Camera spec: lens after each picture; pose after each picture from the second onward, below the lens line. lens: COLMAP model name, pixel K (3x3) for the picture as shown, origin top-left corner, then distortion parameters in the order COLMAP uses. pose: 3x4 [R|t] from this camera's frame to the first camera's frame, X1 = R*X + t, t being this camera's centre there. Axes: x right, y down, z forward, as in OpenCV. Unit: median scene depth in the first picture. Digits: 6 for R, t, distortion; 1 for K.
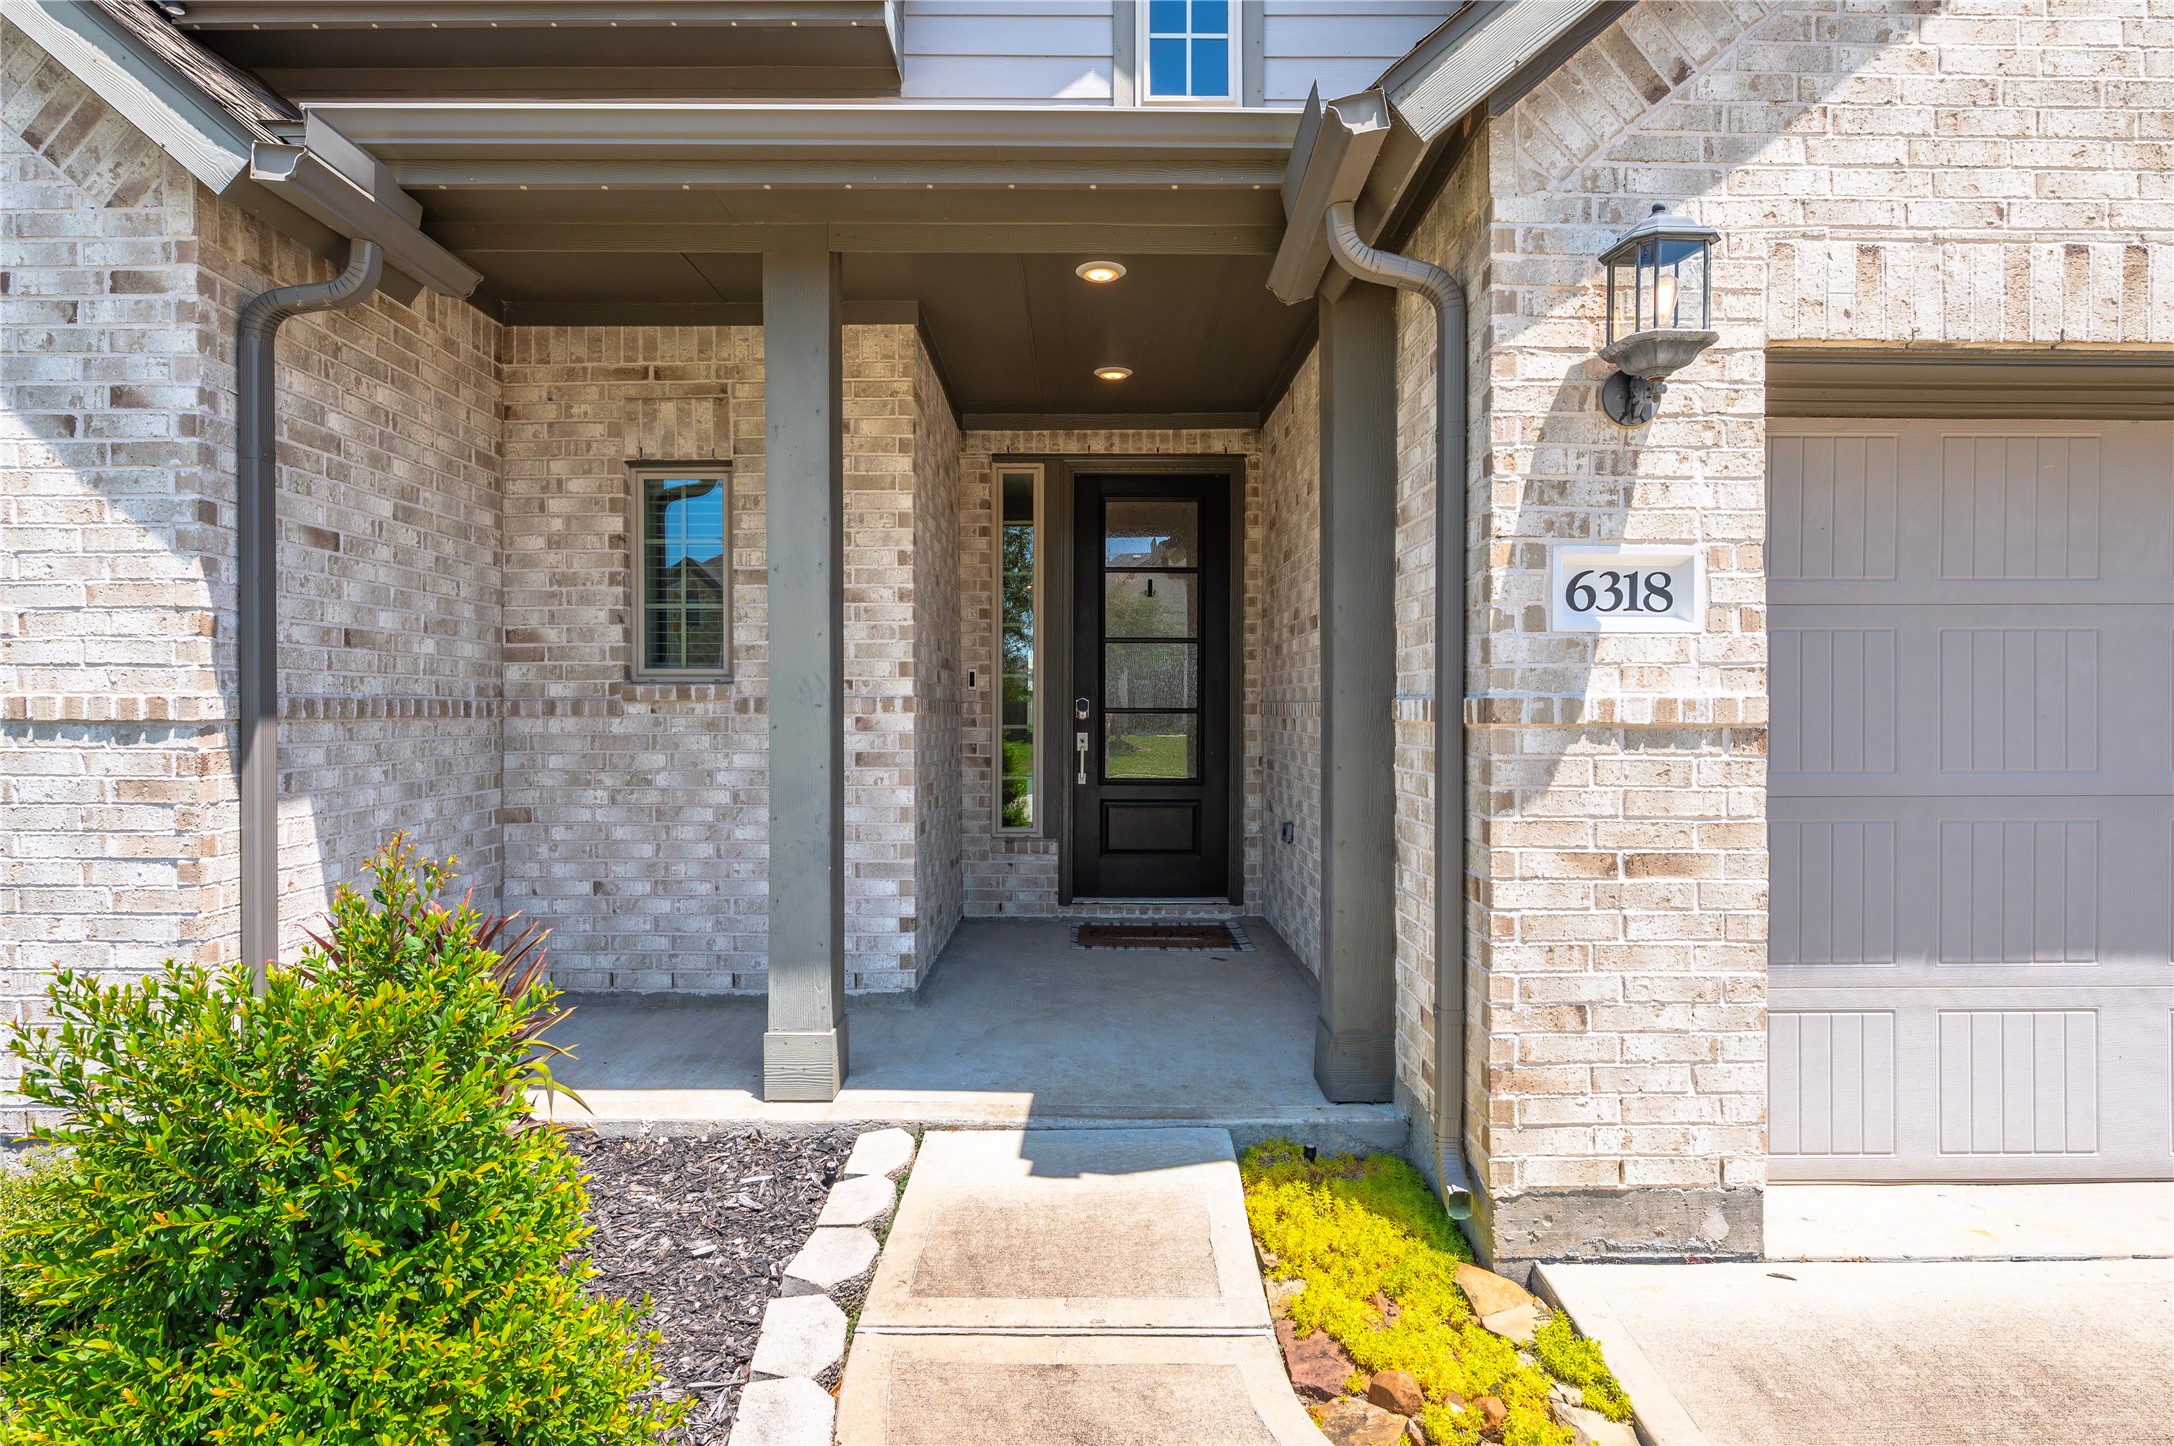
lens RADIAL K [[1125.7, 0, 1100.0], [0, 1125.7, 714.8], [0, 0, 1]] dist [-0.003559, -0.000557]
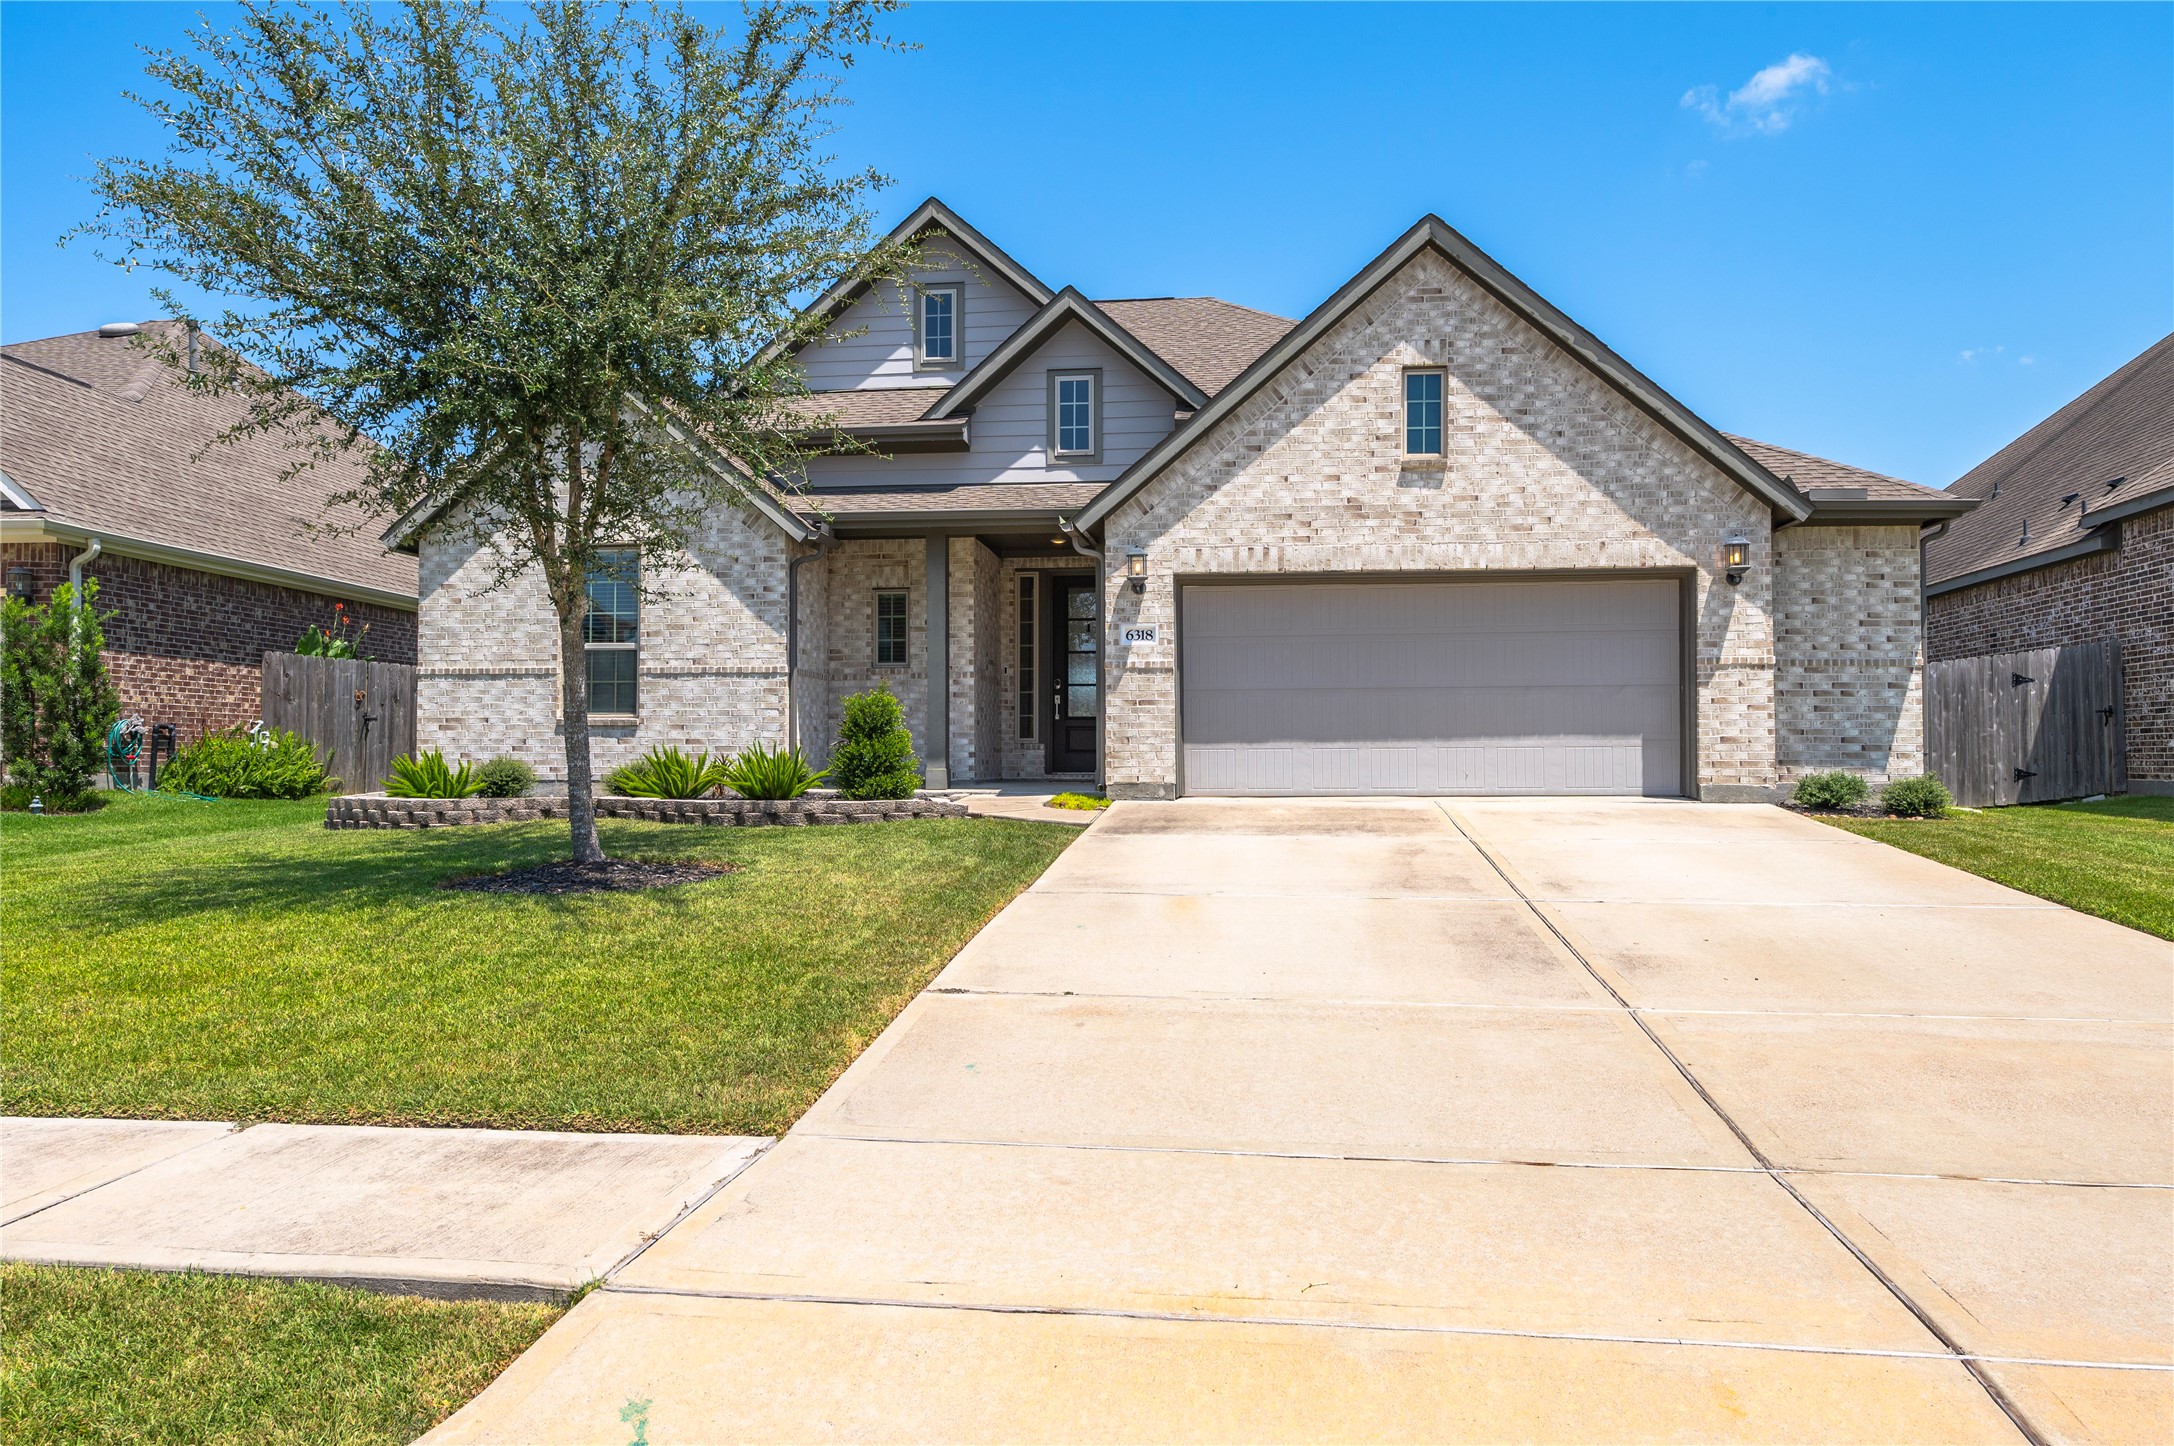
lens RADIAL K [[1505.1, 0, 1087.0], [0, 1505.1, 723.0], [0, 0, 1]] dist [0.001441, 0.000033]
pose [[0.991476, -0.004713, -0.130202, 0.753552], [0.000830, 0.999554, -0.029864, 0.280998], [0.130285, 0.029502, 0.991038, -3.348613]]
